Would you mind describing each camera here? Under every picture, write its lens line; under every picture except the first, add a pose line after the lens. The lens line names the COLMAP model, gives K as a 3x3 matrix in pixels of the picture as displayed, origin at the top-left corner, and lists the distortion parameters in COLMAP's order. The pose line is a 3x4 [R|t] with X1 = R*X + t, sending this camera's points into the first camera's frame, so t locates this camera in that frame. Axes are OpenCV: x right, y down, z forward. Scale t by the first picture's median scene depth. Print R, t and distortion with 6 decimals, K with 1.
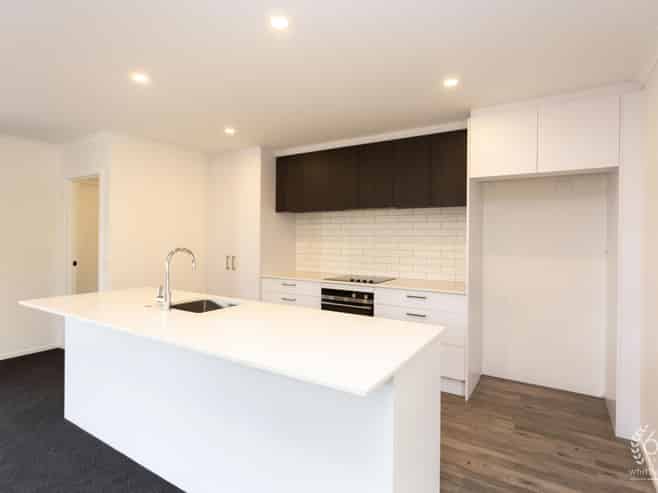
lens RADIAL K [[353.5, 0, 326.3], [0, 353.5, 244.3], [0, 0, 1]] dist [-0.005078, -0.000355]
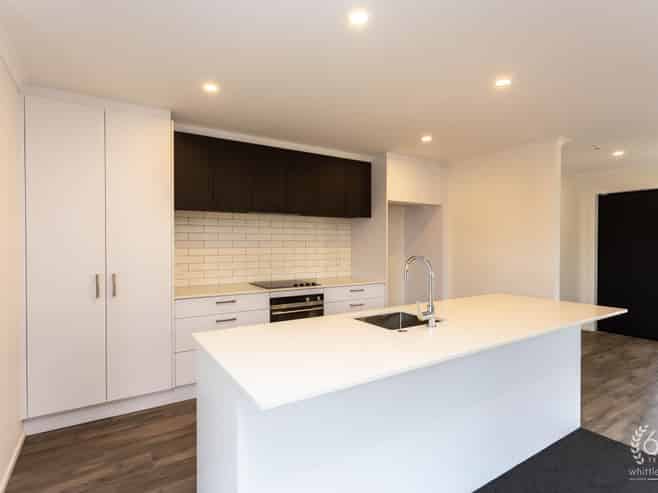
lens RADIAL K [[353.5, 0, 325.6], [0, 353.5, 245.0], [0, 0, 1]] dist [-0.005078, -0.000355]
pose [[0.432242, -0.012436, 0.901672, -0.778927], [0.018022, 0.999824, 0.005150, -0.015287], [-0.901578, 0.014024, 0.432390, 0.486251]]
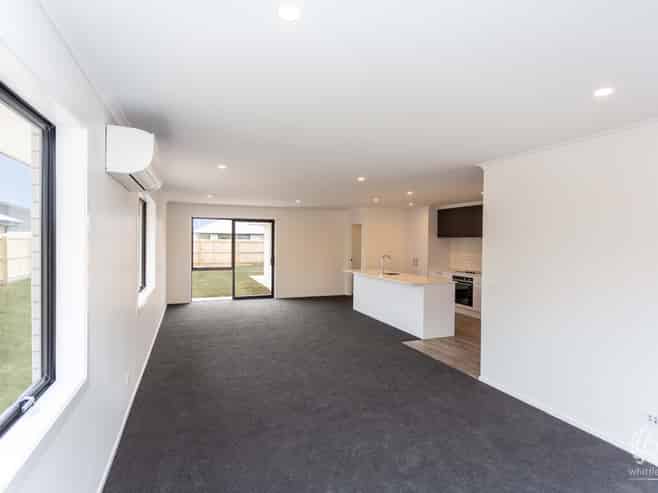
lens RADIAL K [[353.5, 0, 328.4], [0, 353.5, 247.4], [0, 0, 1]] dist [-0.005078, -0.000355]
pose [[0.814959, 0.011422, -0.579407, 0.612149], [-0.010653, 0.999932, 0.004728, -0.045414], [0.579421, 0.002320, 0.815025, -1.166578]]
